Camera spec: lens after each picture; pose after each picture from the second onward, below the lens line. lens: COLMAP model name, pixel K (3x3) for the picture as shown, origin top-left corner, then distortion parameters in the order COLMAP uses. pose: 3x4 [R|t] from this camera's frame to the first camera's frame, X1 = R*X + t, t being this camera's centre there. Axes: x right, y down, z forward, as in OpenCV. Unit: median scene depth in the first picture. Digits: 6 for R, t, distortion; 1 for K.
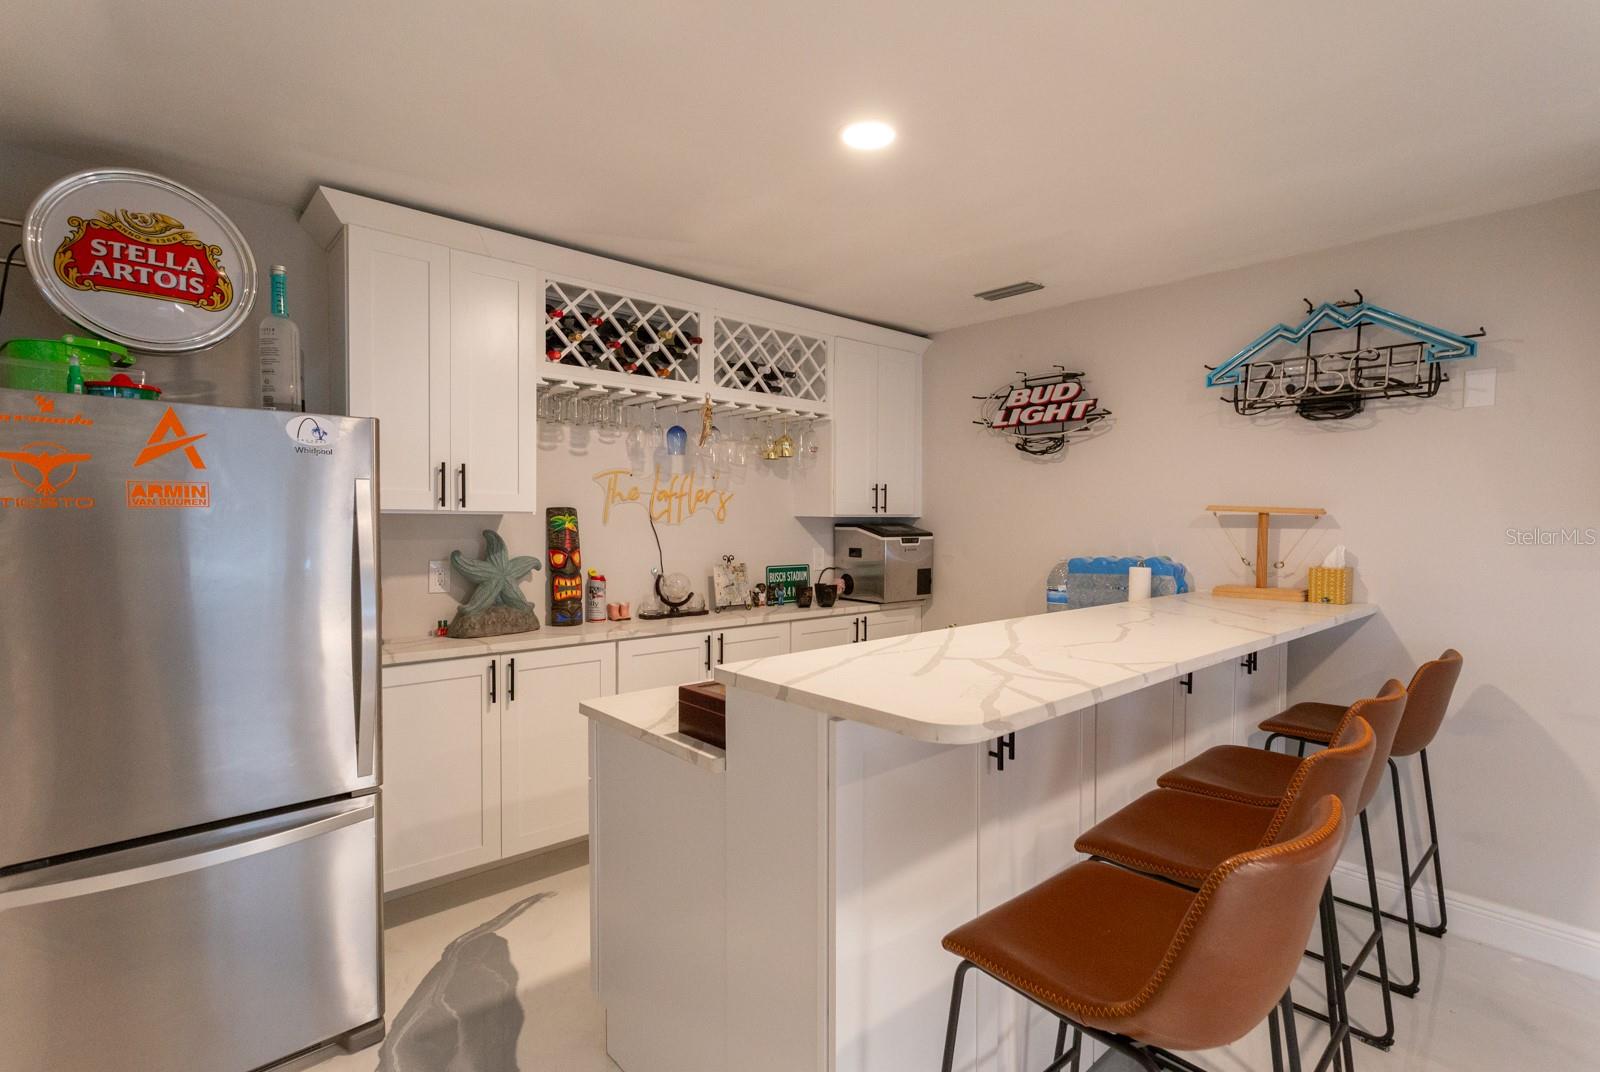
lens RADIAL K [[761.2, 0, 802.6], [0, 761.2, 541.7], [0, 0, 1]] dist [0.001039, 0.001524]
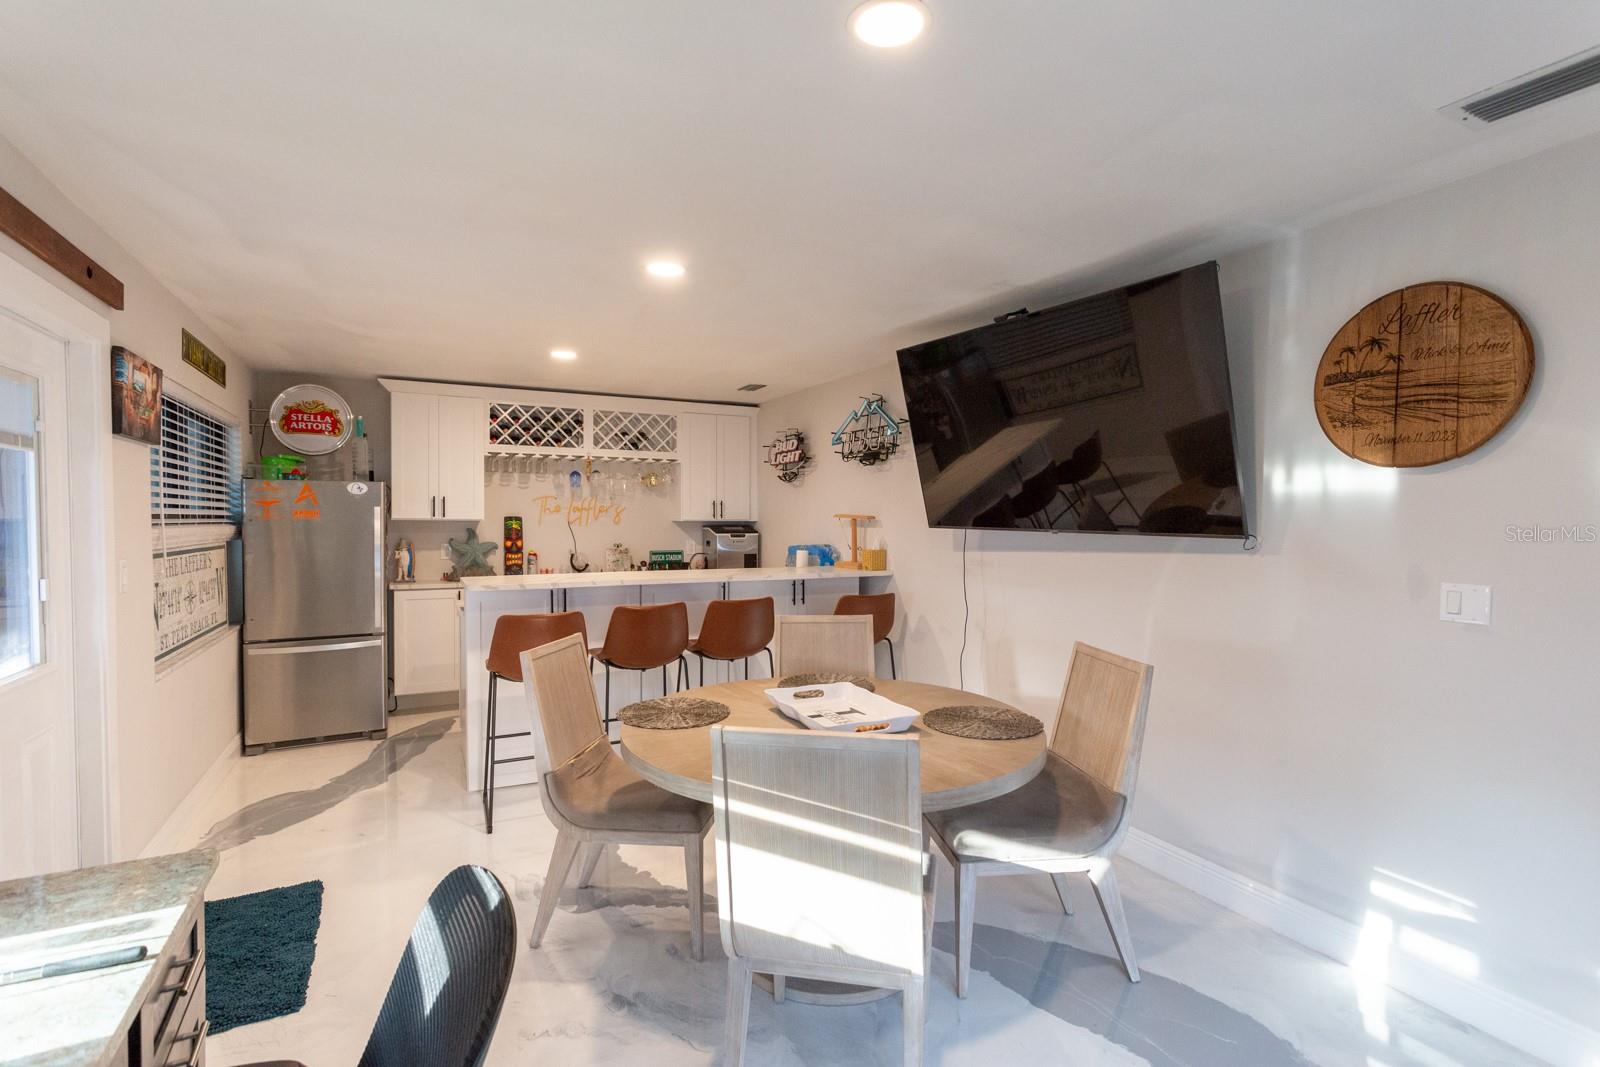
lens RADIAL K [[761.2, 0, 802.6], [0, 761.2, 539.2], [0, 0, 1]] dist [0.001039, 0.001524]
pose [[0.965792, 0.004143, -0.259285, 0.866269], [-0.005875, 0.999965, -0.005908, 0.018035], [0.259252, 0.007229, 0.965783, -0.636908]]
